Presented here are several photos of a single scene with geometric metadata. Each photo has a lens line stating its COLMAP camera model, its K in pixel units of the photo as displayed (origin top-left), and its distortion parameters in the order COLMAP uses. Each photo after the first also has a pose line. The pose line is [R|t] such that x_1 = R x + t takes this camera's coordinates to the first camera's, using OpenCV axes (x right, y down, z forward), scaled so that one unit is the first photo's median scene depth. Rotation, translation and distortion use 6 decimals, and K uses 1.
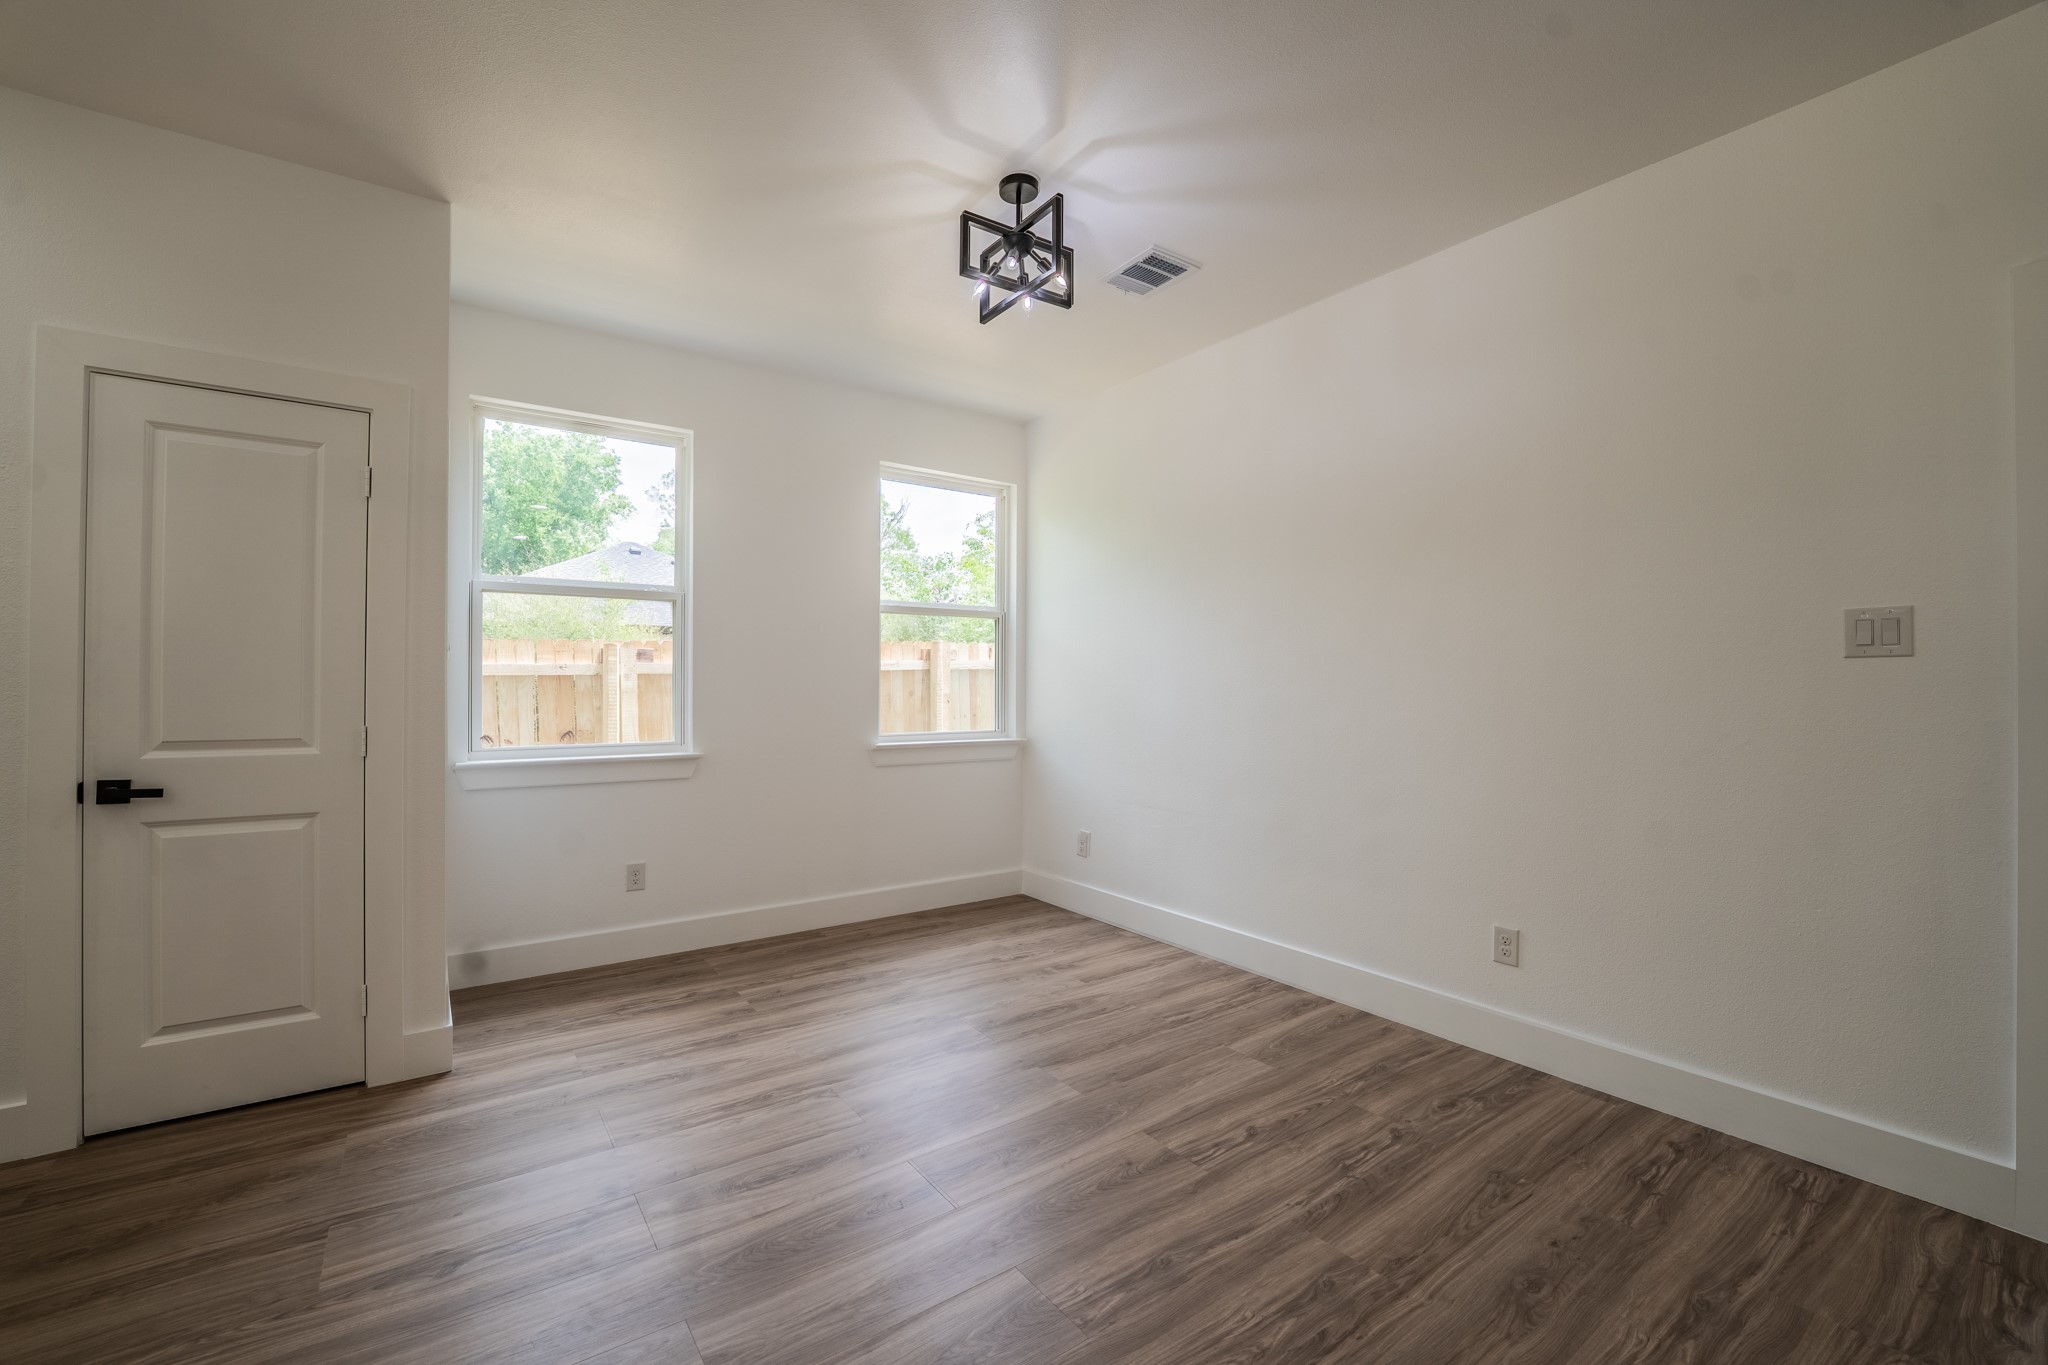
lens RADIAL K [[841.3, 0, 1006.0], [0, 841.3, 682.3], [0, 0, 1]] dist [-0.029970, 0.004088]
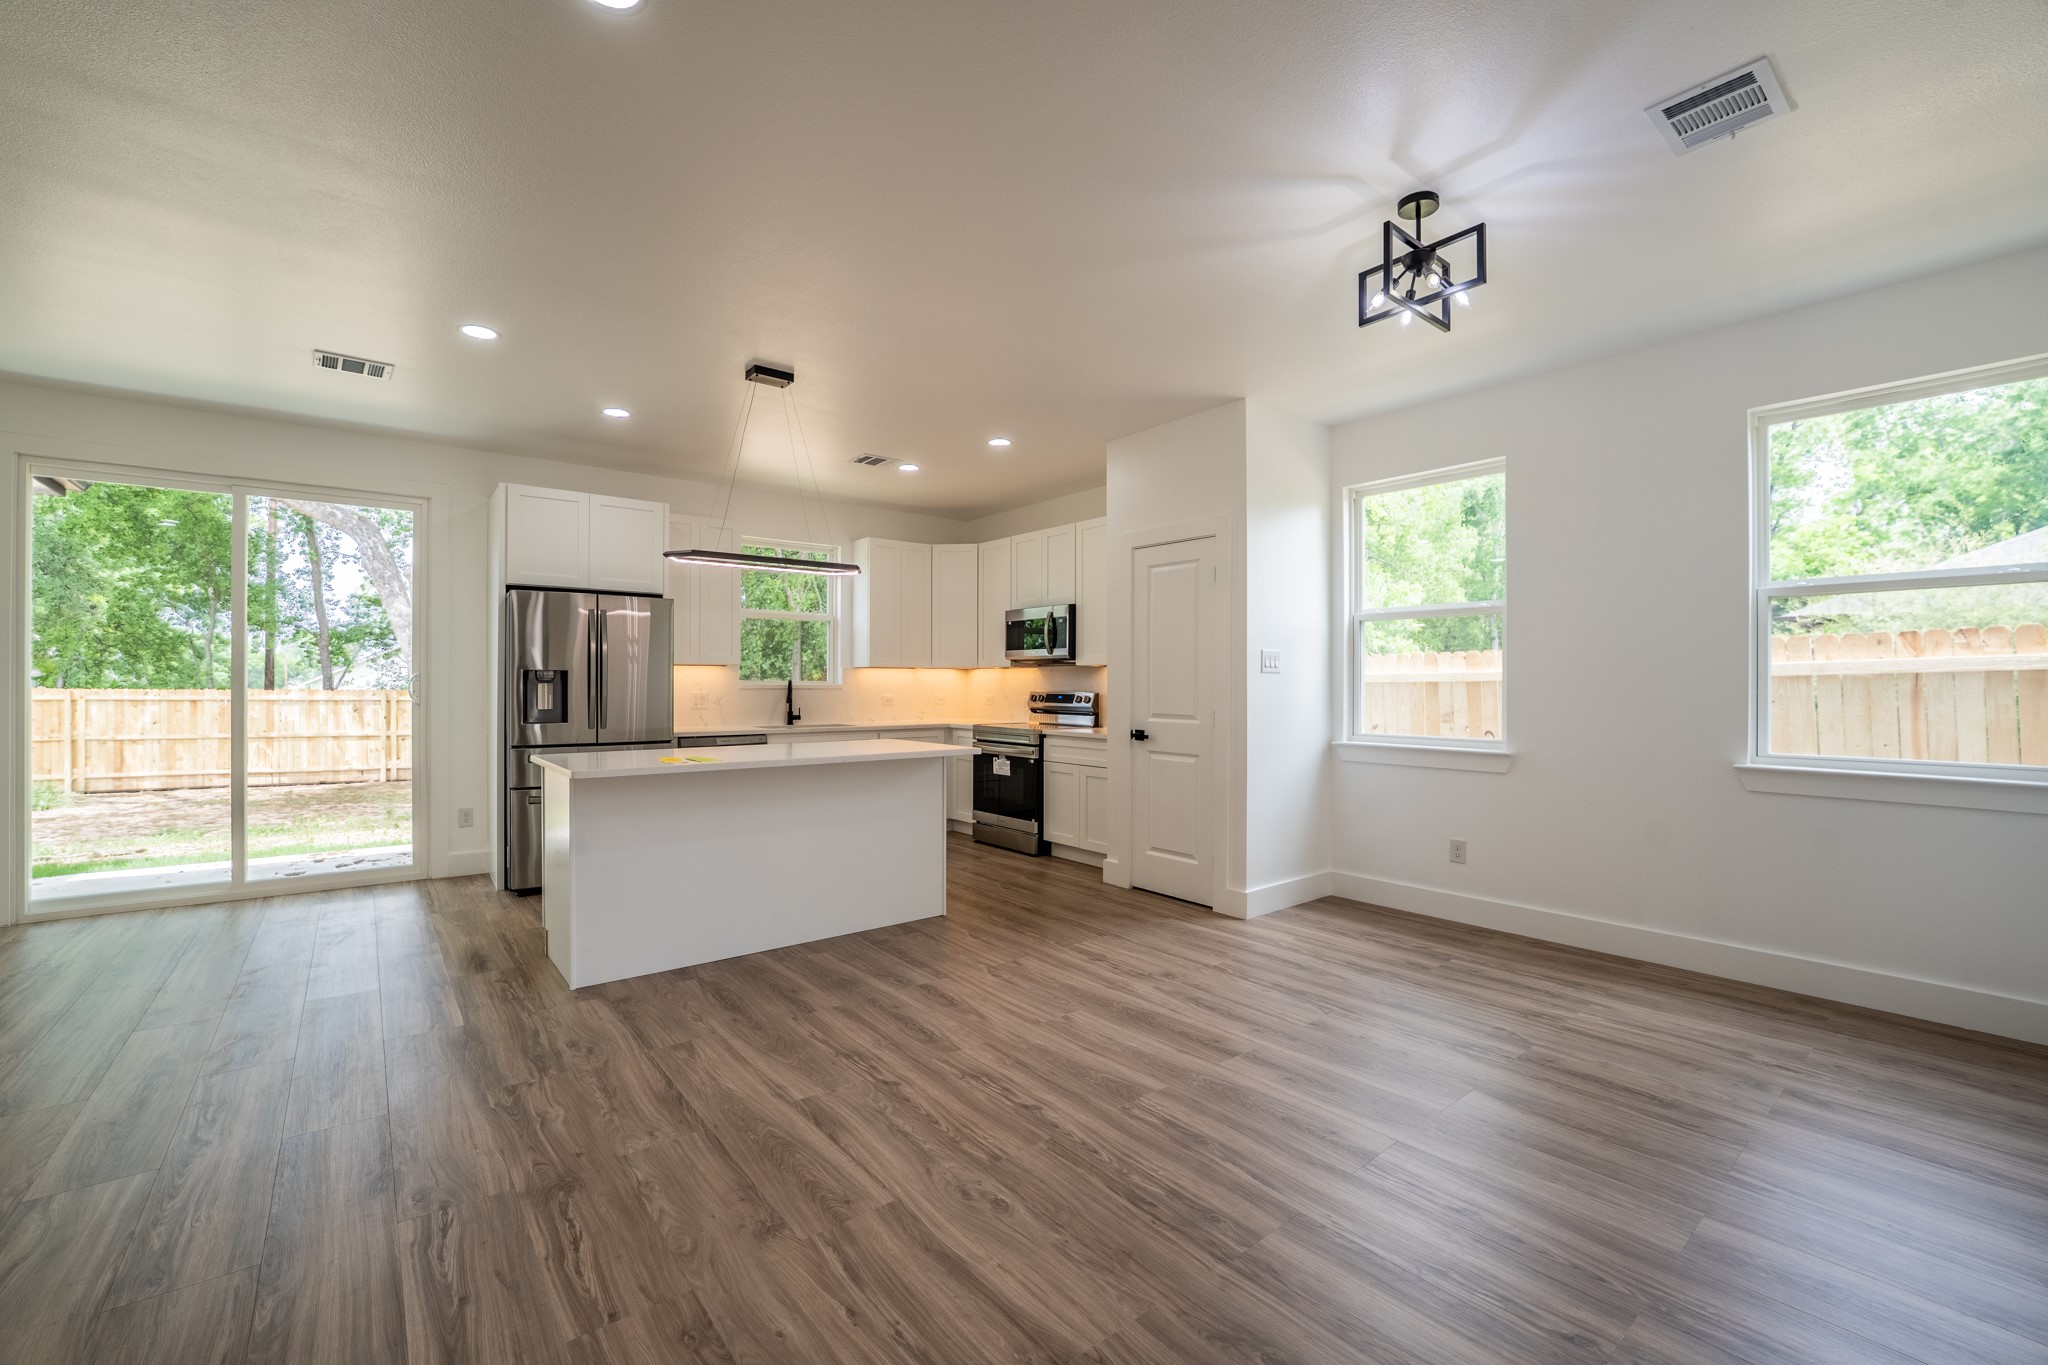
lens RADIAL K [[841.3, 0, 1006.0], [0, 841.3, 682.3], [0, 0, 1]] dist [-0.029970, 0.004088]
pose [[0.051352, -0.006609, -0.998659, 0.935490], [-0.001306, 0.999977, -0.006685, 0.004290], [0.998680, 0.001648, 0.051342, 0.407544]]
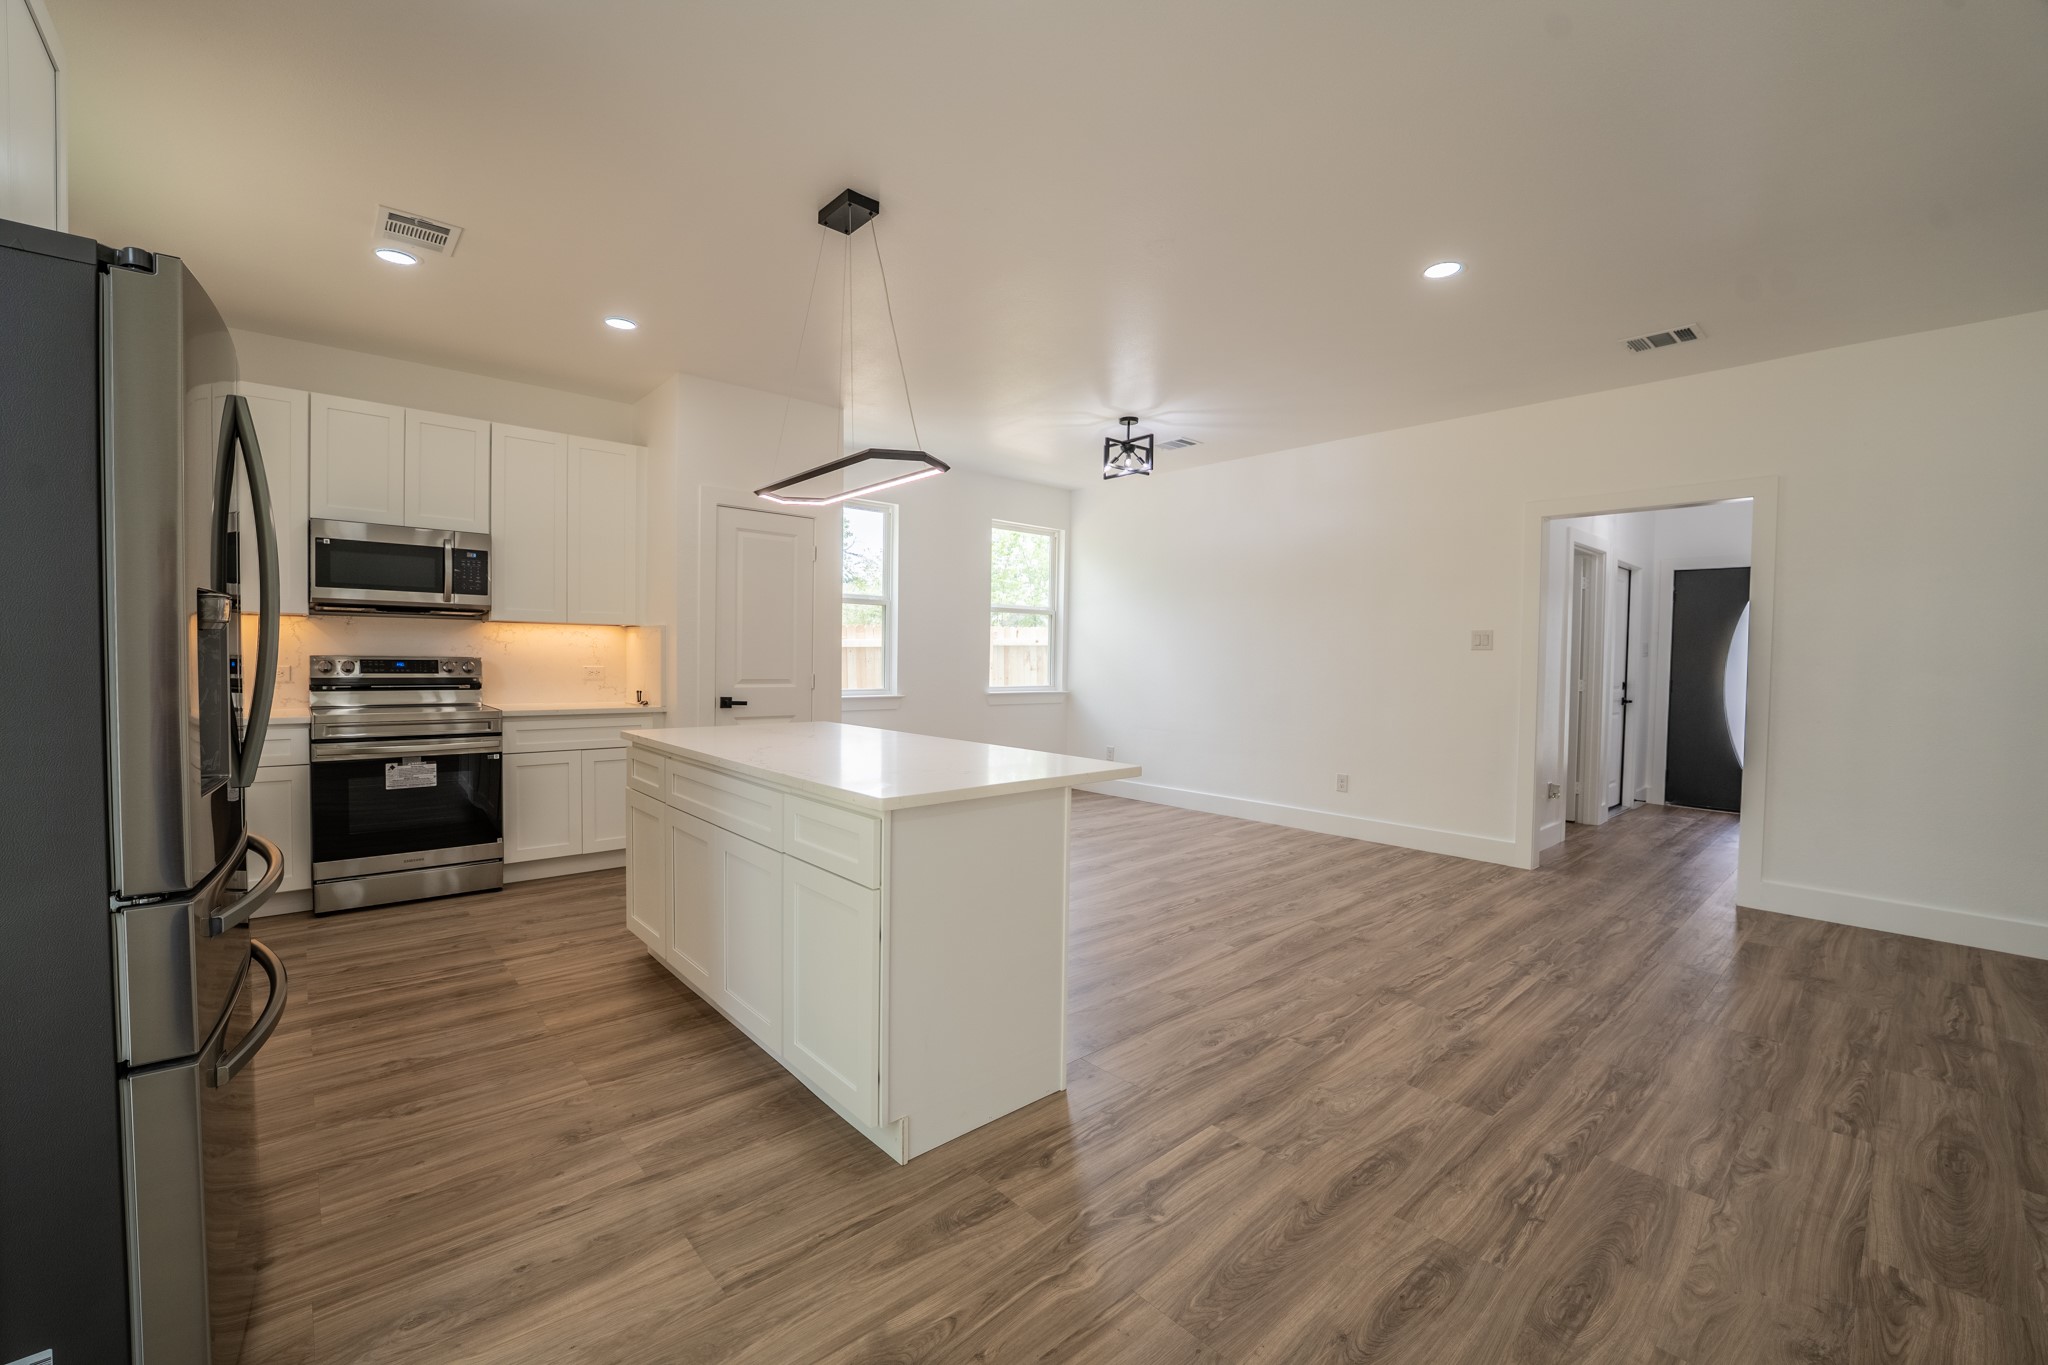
lens RADIAL K [[841.3, 0, 1006.0], [0, 841.3, 682.3], [0, 0, 1]] dist [-0.029970, 0.004088]
pose [[0.993539, 0.007076, 0.113273, -0.489099], [-0.010848, 0.999406, 0.032710, 0.000097], [-0.112974, -0.033728, 0.993025, -1.012821]]
